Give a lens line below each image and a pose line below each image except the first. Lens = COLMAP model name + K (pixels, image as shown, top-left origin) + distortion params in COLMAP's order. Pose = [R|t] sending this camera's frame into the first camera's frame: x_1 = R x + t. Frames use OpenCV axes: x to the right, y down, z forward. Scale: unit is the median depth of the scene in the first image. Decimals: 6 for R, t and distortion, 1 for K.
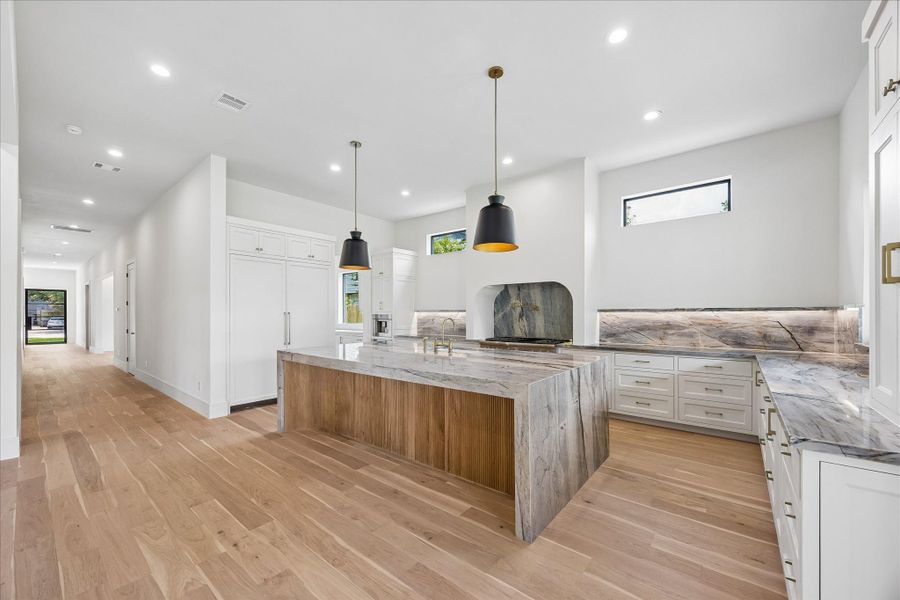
lens RADIAL K [[352.0, 0, 453.3], [0, 352.0, 313.2], [0, 0, 1]] dist [0.000200, 0.000018]
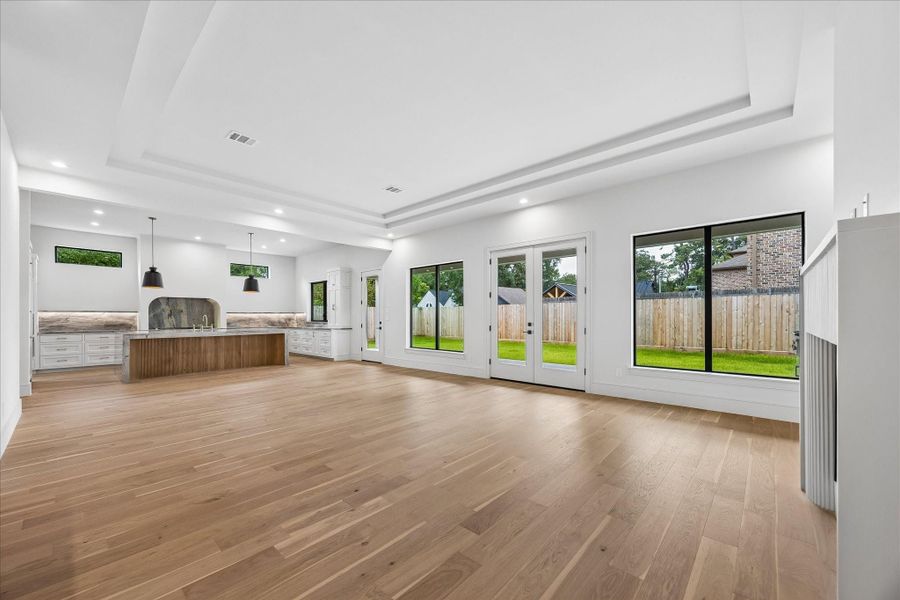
lens RADIAL K [[352.0, 0, 453.3], [0, 352.0, 313.2], [0, 0, 1]] dist [0.000200, 0.000018]
pose [[0.044618, 0.010120, 0.998953, -1.864022], [0.000779, 0.999948, -0.010165, 0.019937], [-0.999004, 0.001231, 0.044608, -0.569194]]
